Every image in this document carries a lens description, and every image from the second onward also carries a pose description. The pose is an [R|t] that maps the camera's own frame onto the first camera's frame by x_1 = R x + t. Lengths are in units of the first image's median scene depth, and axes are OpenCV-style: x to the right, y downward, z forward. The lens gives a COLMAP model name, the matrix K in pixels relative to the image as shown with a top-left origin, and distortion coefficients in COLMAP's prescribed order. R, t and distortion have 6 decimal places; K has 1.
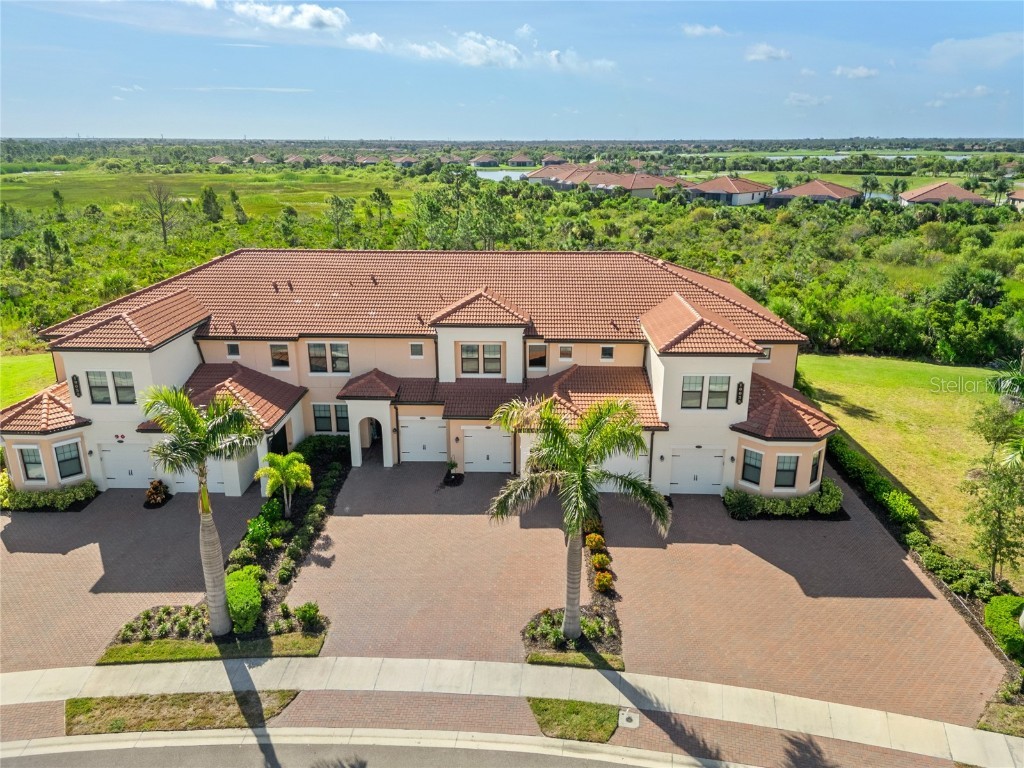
lens RADIAL K [[750.0, 0, 512.0], [0, 750.0, 384.0], [0, 0, 1]] dist [0.065613, -0.064522]
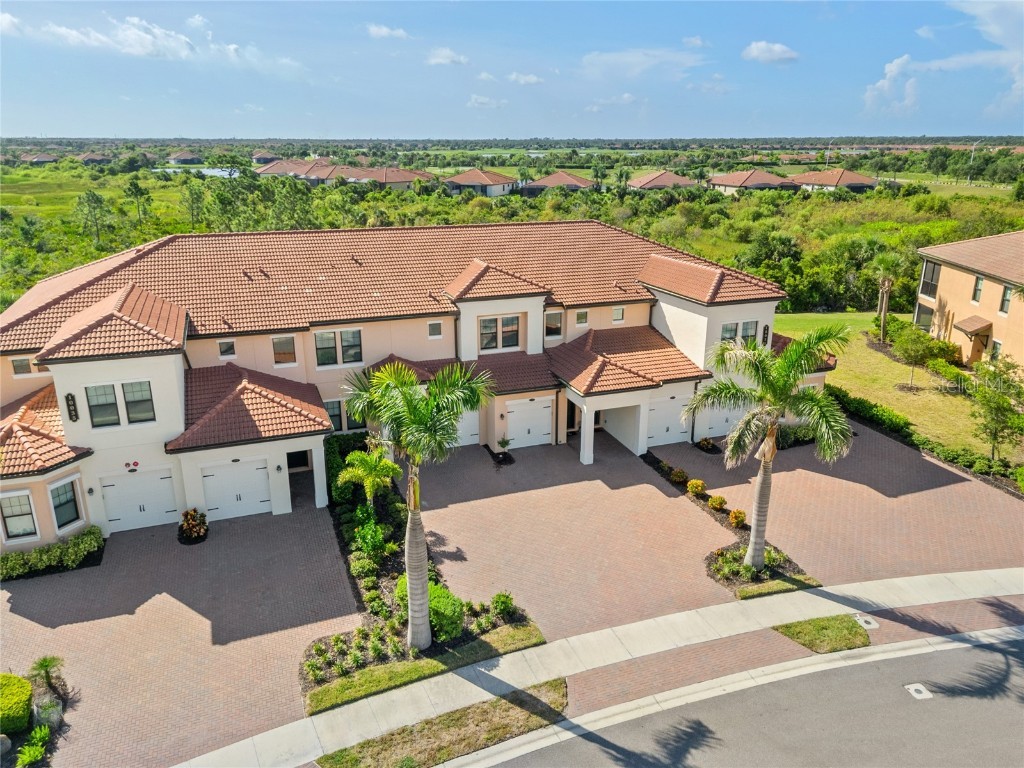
lens RADIAL K [[750.0, 0, 512.0], [0, 750.0, 384.0], [0, 0, 1]] dist [0.065613, -0.064522]
pose [[0.926019, -0.117123, 0.358846, -0.389377], [0.117086, 0.992880, 0.021919, 0.013111], [-0.358858, 0.021719, 0.933139, 0.095728]]
